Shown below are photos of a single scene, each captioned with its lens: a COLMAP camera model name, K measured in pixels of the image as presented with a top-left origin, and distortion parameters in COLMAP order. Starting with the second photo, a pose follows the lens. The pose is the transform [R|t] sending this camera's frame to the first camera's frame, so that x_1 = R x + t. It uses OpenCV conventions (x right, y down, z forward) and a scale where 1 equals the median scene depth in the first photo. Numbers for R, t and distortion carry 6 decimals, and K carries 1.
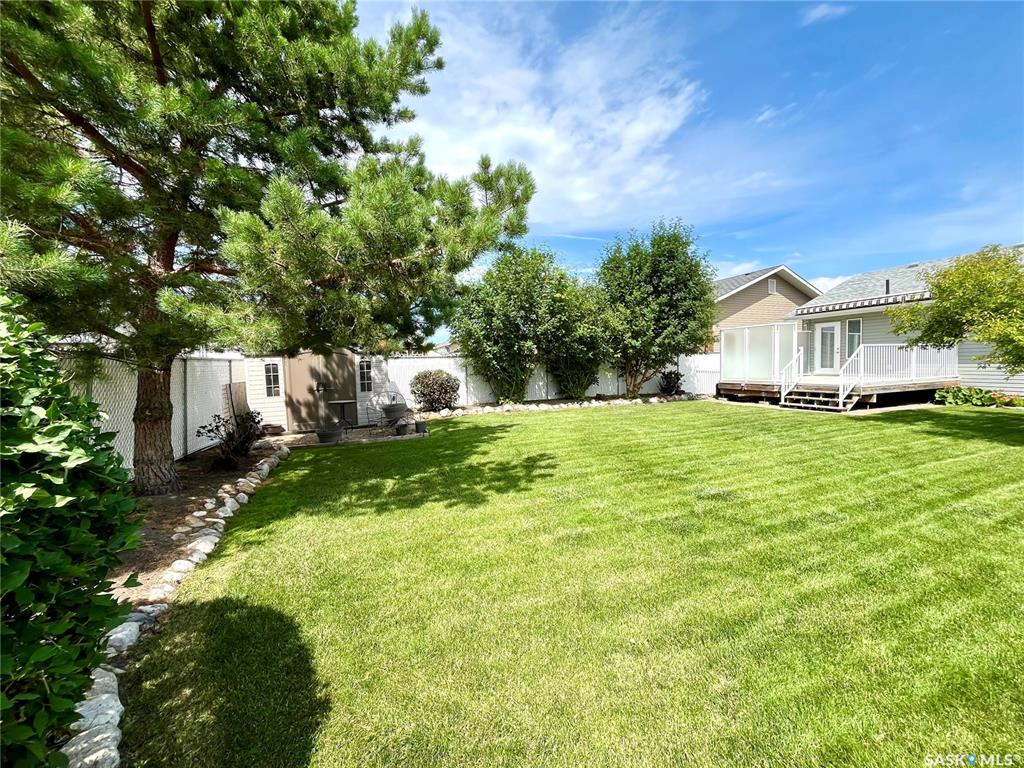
lens RADIAL K [[410.7, 0, 514.6], [0, 410.7, 383.8], [0, 0, 1]] dist [-0.001312, -0.000660]
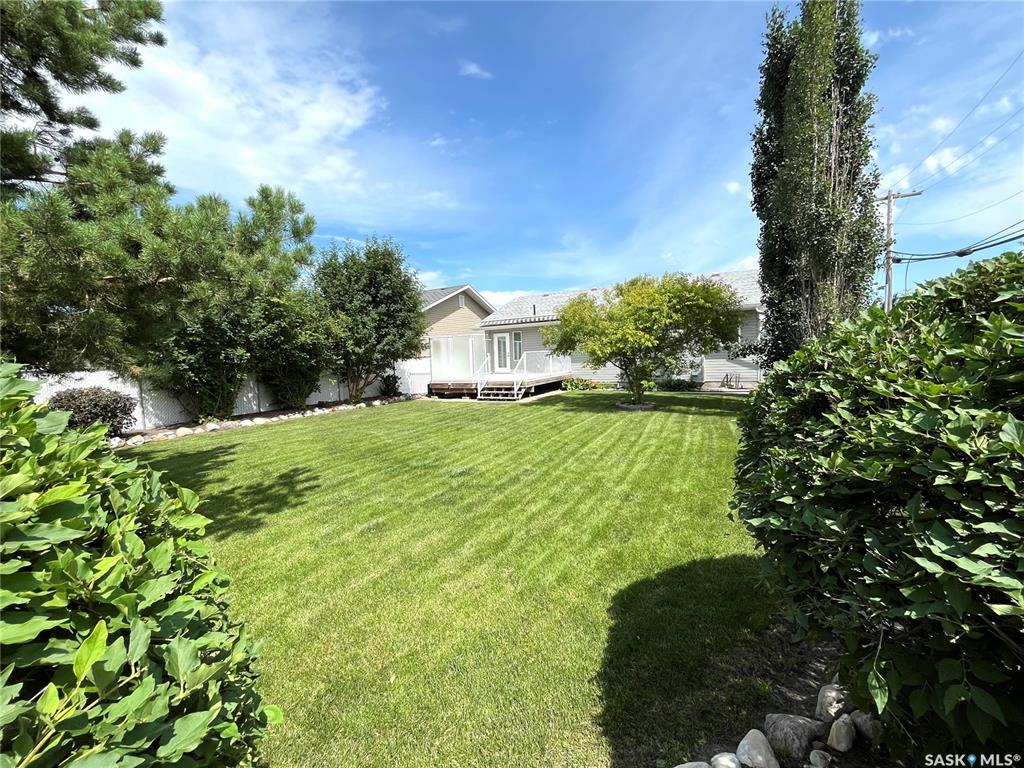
lens RADIAL K [[417.1, 0, 513.3], [0, 417.1, 390.2], [0, 0, 1]] dist [-0.013915, 0.000301]
pose [[0.764884, -0.064606, 0.640920, -0.094838], [0.054927, 0.997875, 0.035038, -0.014219], [-0.641822, 0.008404, 0.766808, -0.061550]]
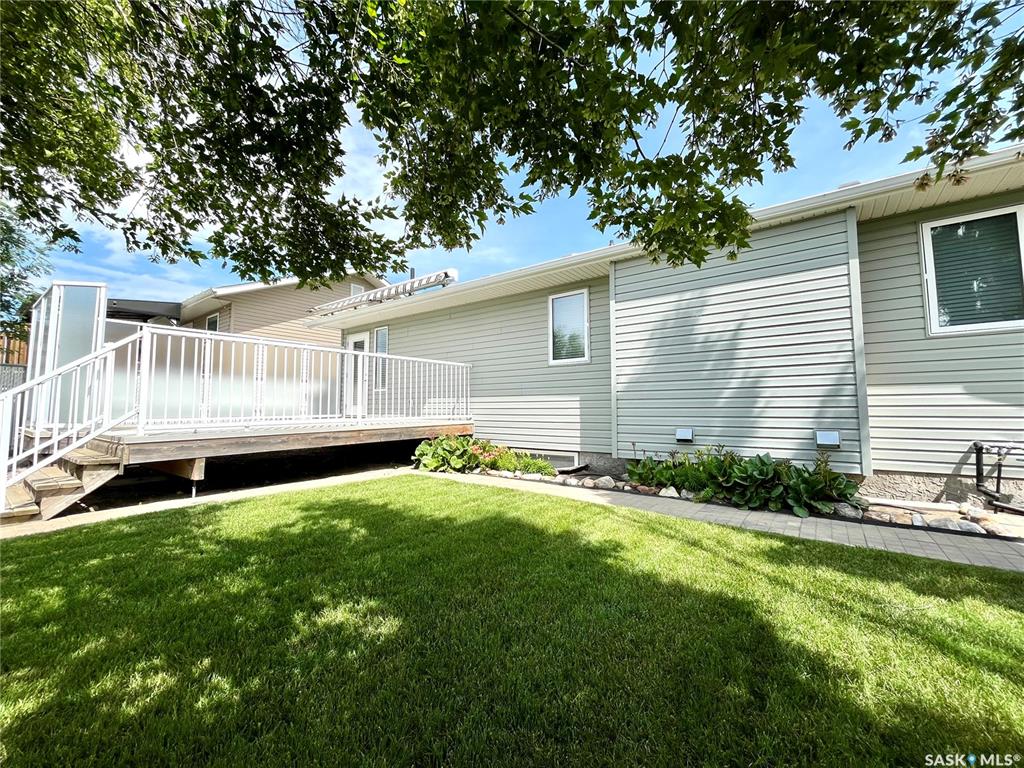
lens RADIAL K [[410.7, 0, 508.6], [0, 410.7, 376.6], [0, 0, 1]] dist [-0.001312, -0.000660]
pose [[0.853005, 0.053426, 0.519160, 0.830190], [0.011840, 0.992510, -0.121592, -0.002047], [-0.521768, 0.109866, 0.845983, 0.446855]]
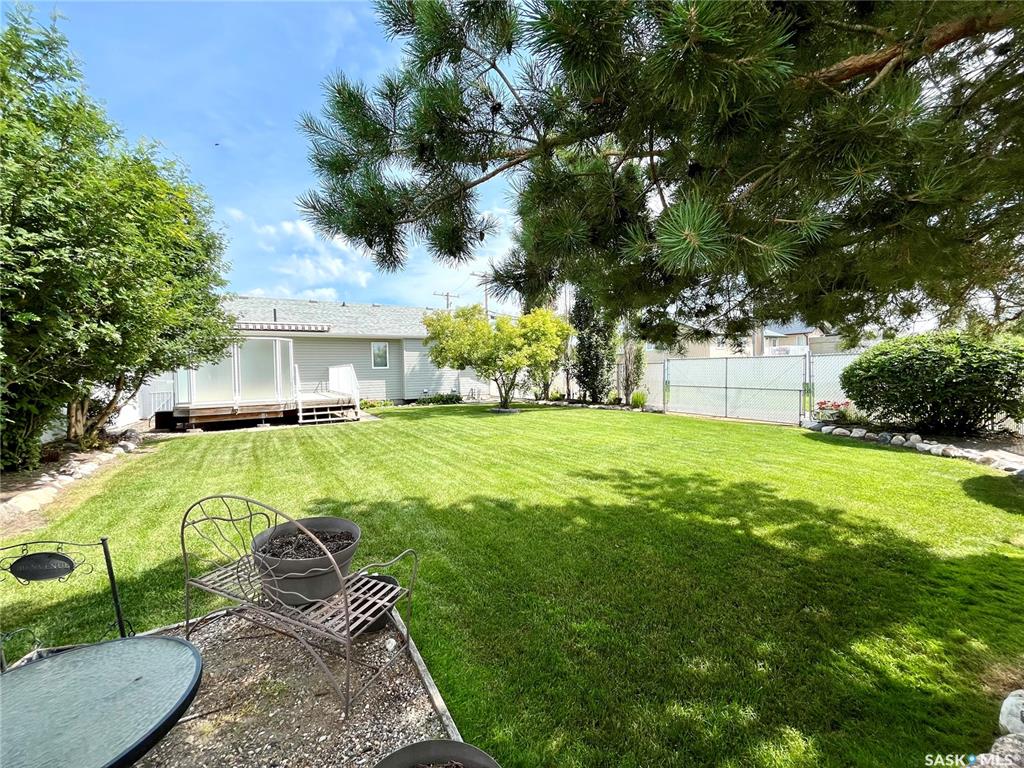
lens RADIAL K [[410.7, 0, 516.0], [0, 410.7, 383.6], [0, 0, 1]] dist [-0.001312, -0.000660]
pose [[-0.183461, -0.007027, 0.983002, -0.400967], [0.075986, 0.996881, 0.021307, -0.023979], [-0.980086, 0.078603, -0.182355, 0.672245]]
